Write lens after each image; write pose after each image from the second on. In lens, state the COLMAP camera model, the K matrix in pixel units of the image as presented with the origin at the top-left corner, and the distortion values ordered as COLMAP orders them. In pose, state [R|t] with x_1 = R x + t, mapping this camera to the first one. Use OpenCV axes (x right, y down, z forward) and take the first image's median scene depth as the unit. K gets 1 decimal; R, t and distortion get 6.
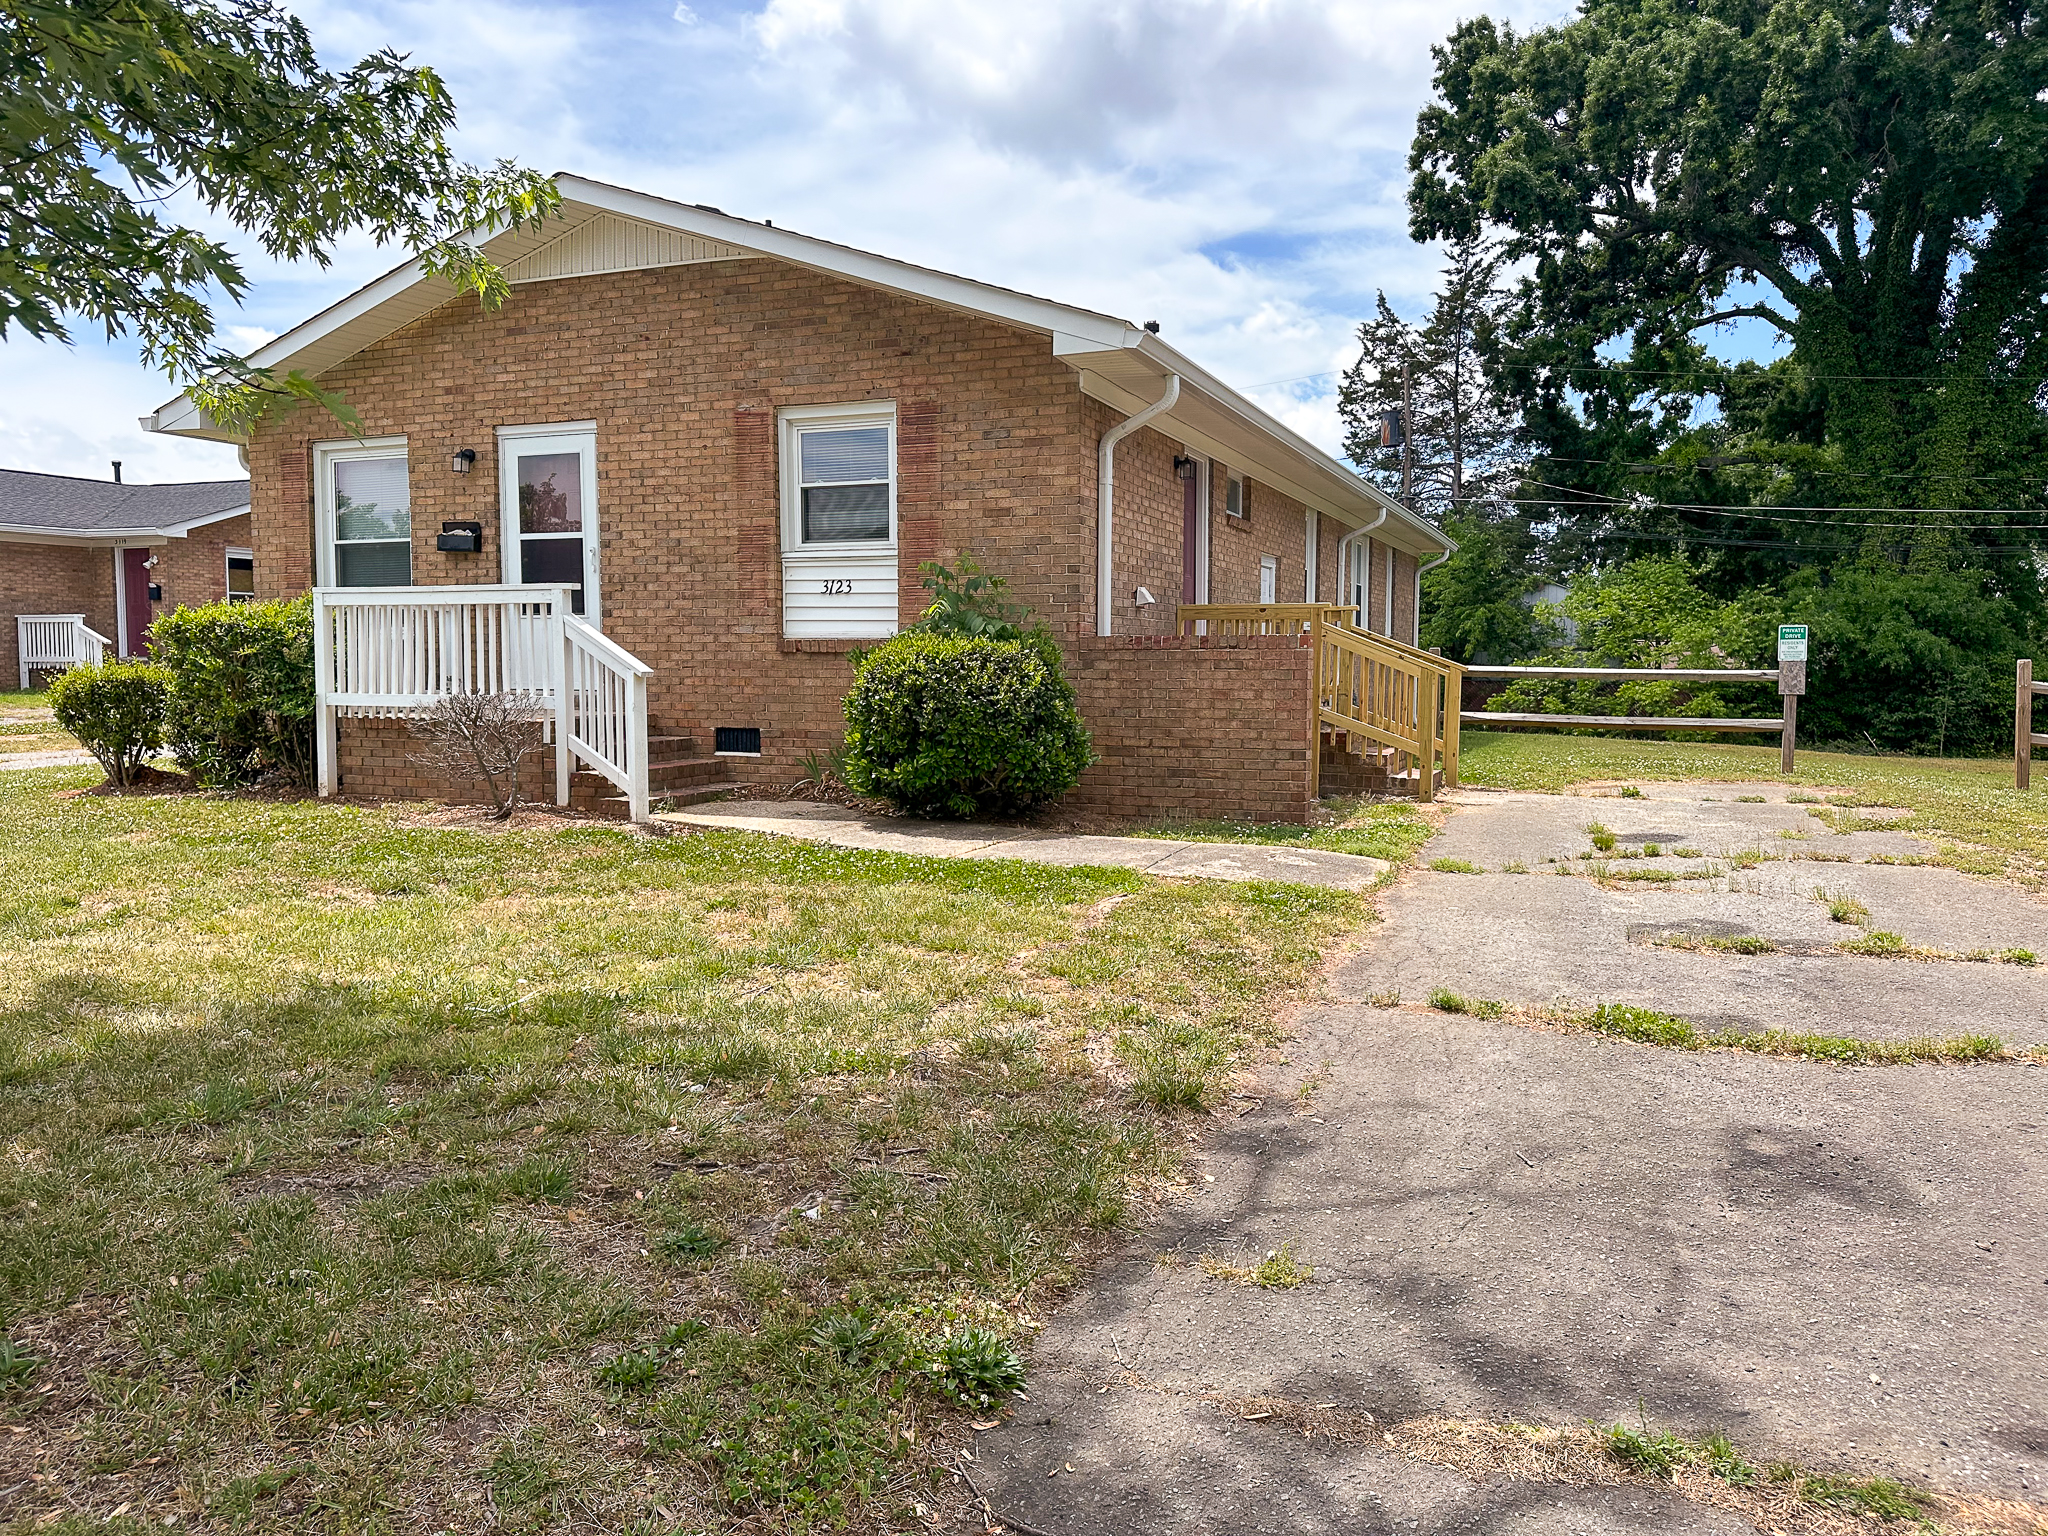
lens RADIAL K [[1433.4, 0, 1260.3], [0, 1433.4, 850.4], [0, 0, 1]] dist [0.068441, -0.081384]
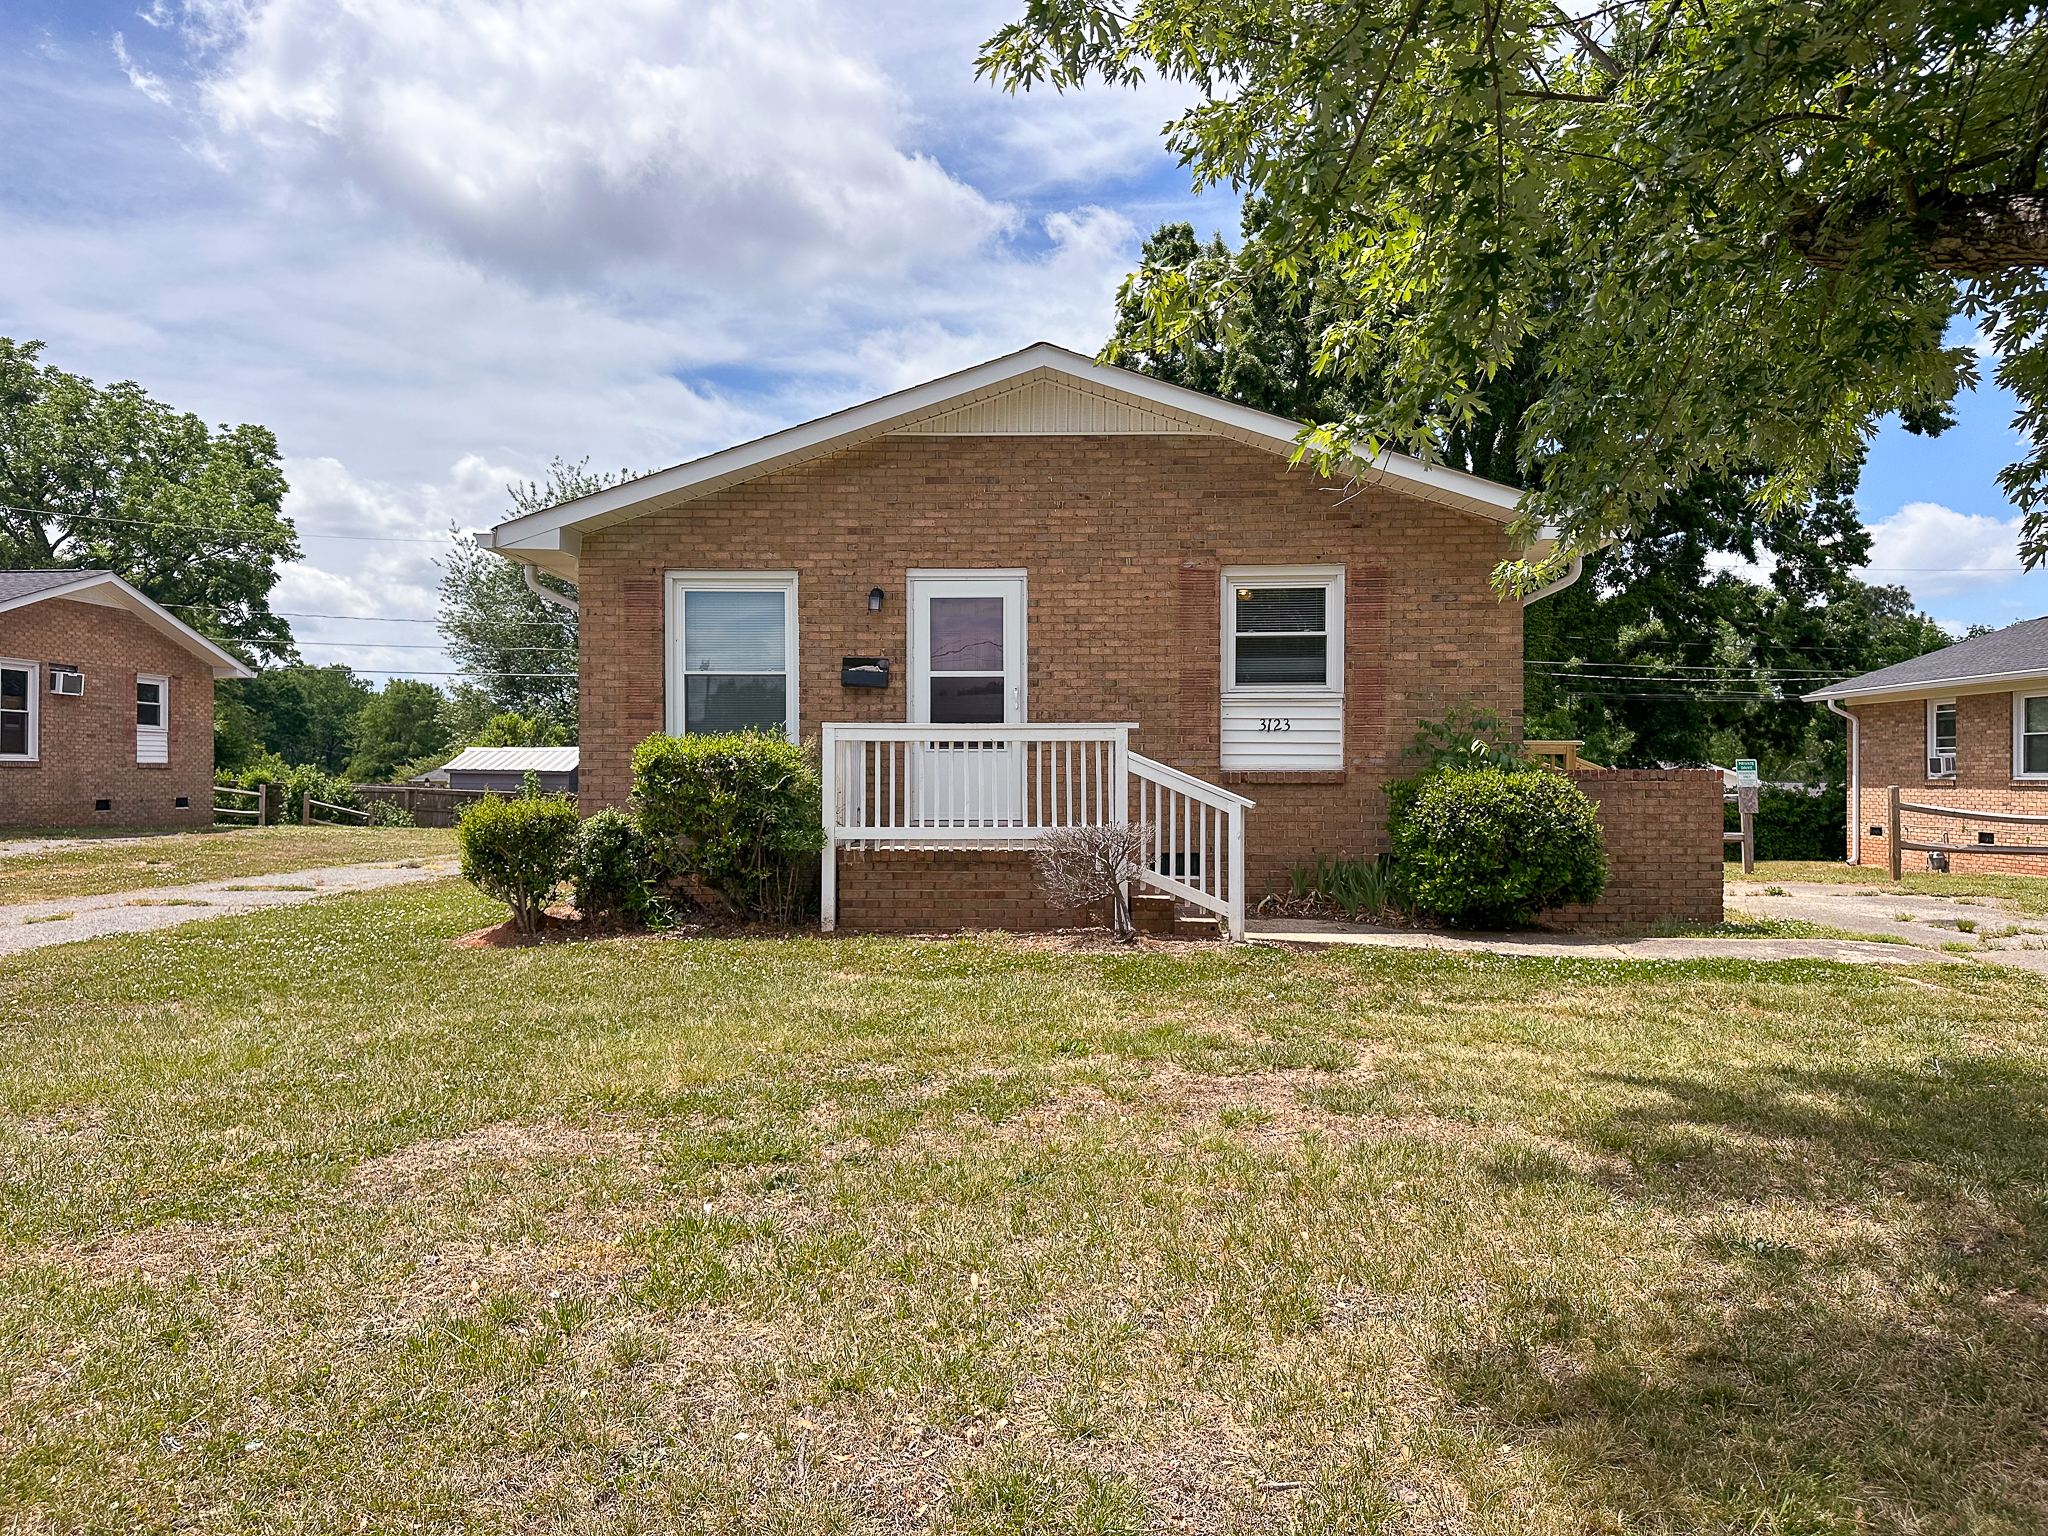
lens RADIAL K [[1433.4, 0, 1040.8], [0, 1433.4, 828.1], [0, 0, 1]] dist [0.068441, -0.081384]
pose [[0.944778, -0.011511, 0.327509, -0.812040], [0.042860, 0.995139, -0.088663, -0.013389], [-0.324896, 0.097804, 0.940679, 0.026549]]
